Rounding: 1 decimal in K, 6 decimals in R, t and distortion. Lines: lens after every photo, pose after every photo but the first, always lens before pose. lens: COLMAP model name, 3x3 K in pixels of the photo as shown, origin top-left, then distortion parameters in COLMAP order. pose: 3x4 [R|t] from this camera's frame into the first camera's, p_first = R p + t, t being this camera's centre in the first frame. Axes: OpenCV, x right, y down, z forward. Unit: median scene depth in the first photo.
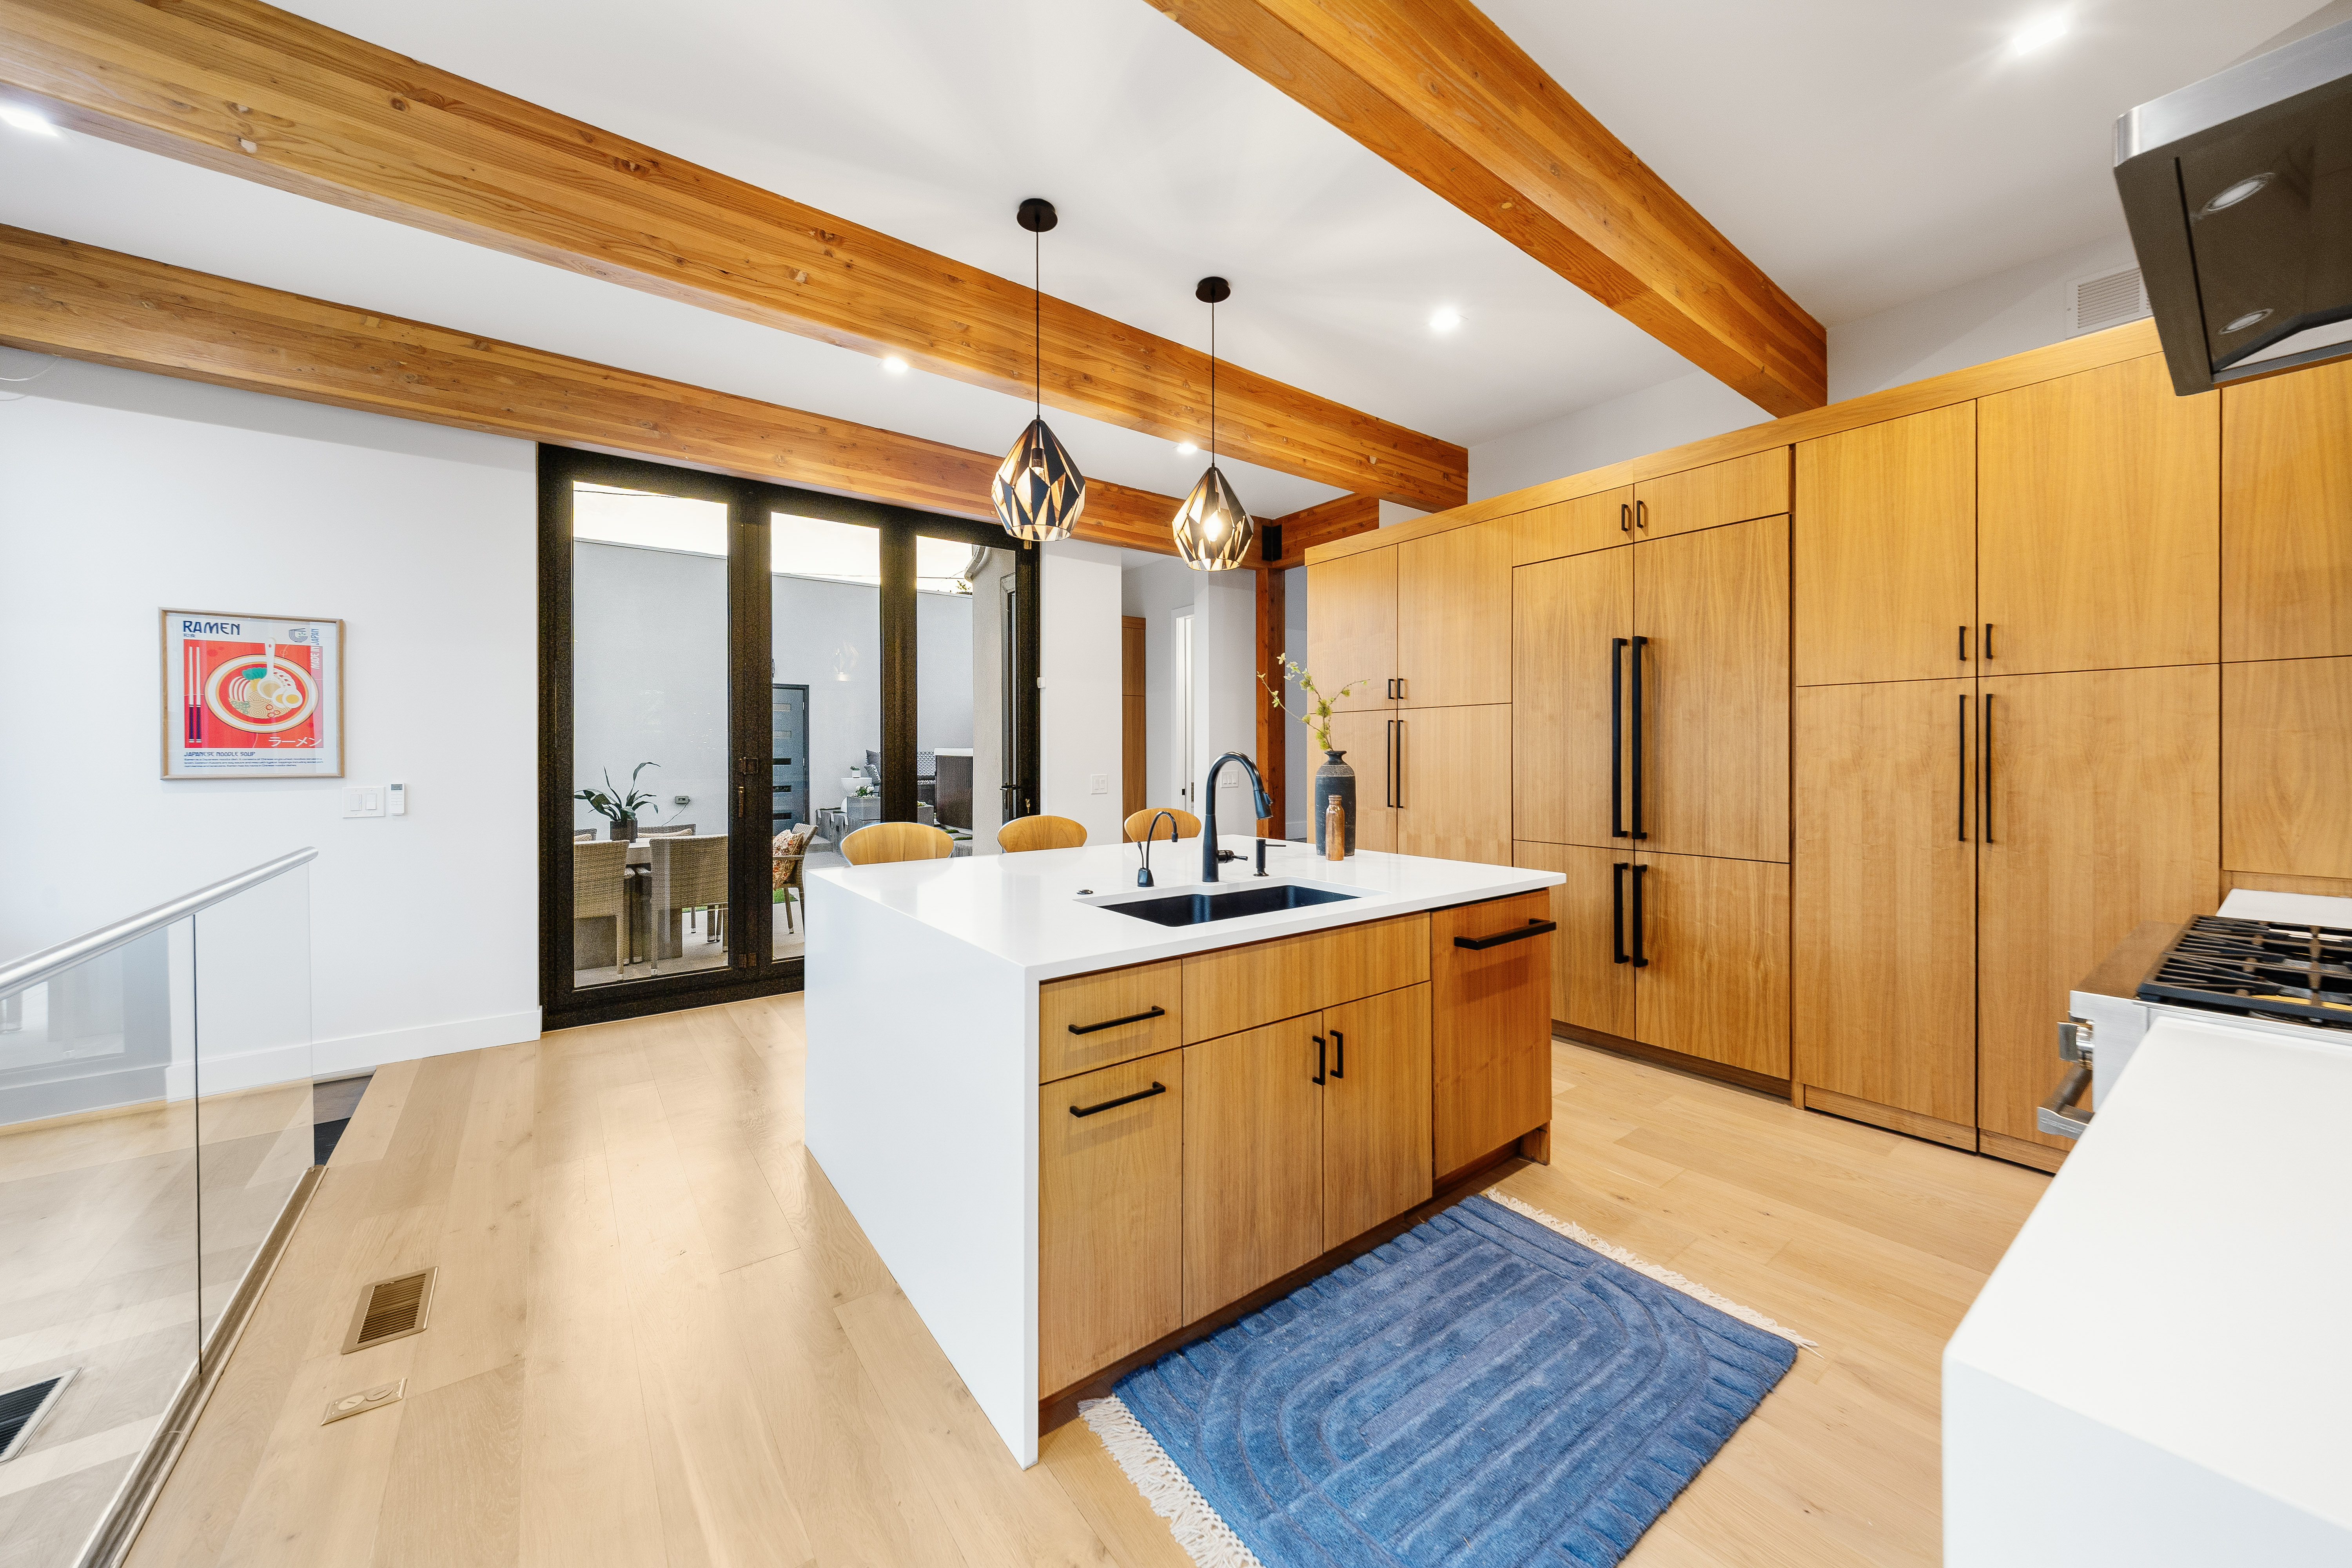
lens RADIAL K [[832.3, 0, 1166.2], [0, 832.3, 756.8], [0, 0, 1]] dist [-0.000295, 0.000027]
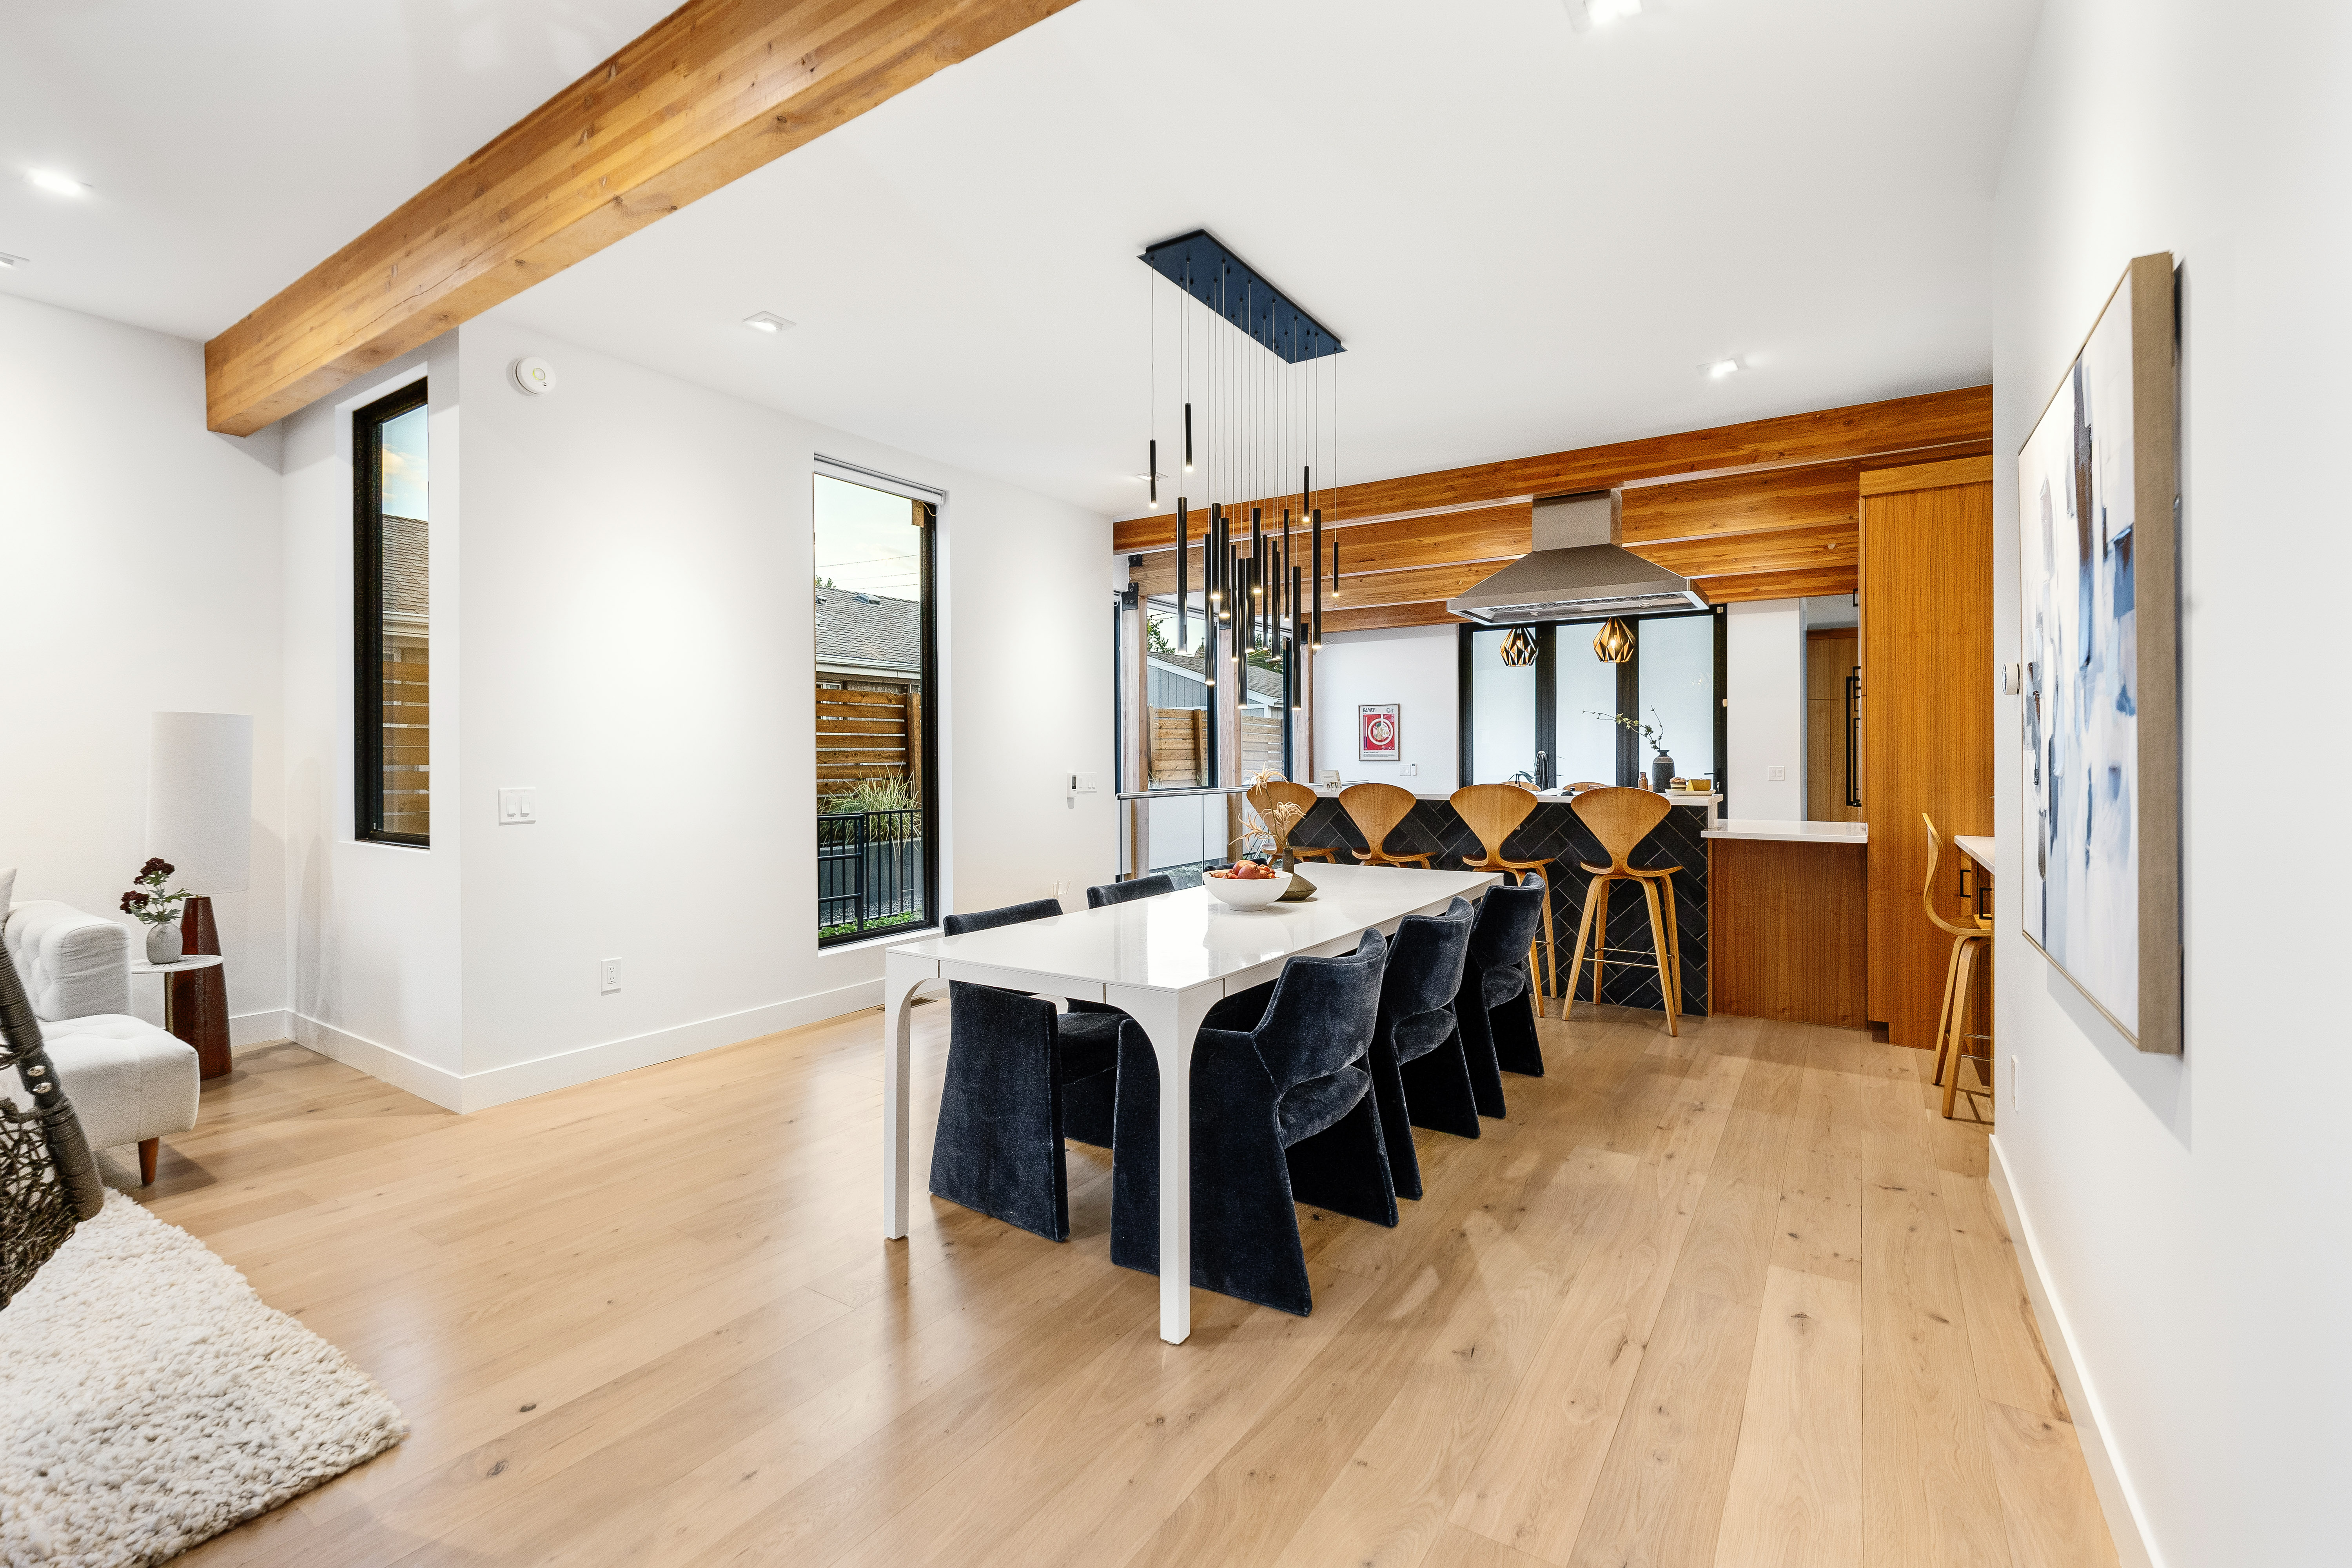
lens RADIAL K [[1044.4, 0, 1165.4], [0, 1044.4, 762.1], [0, 0, 1]] dist [-0.000796, -0.000312]
pose [[0.330543, 0.007134, -0.943764, 2.160787], [-0.000200, 0.999972, 0.007488, 0.002596], [0.943791, -0.002286, 0.330535, -0.931529]]
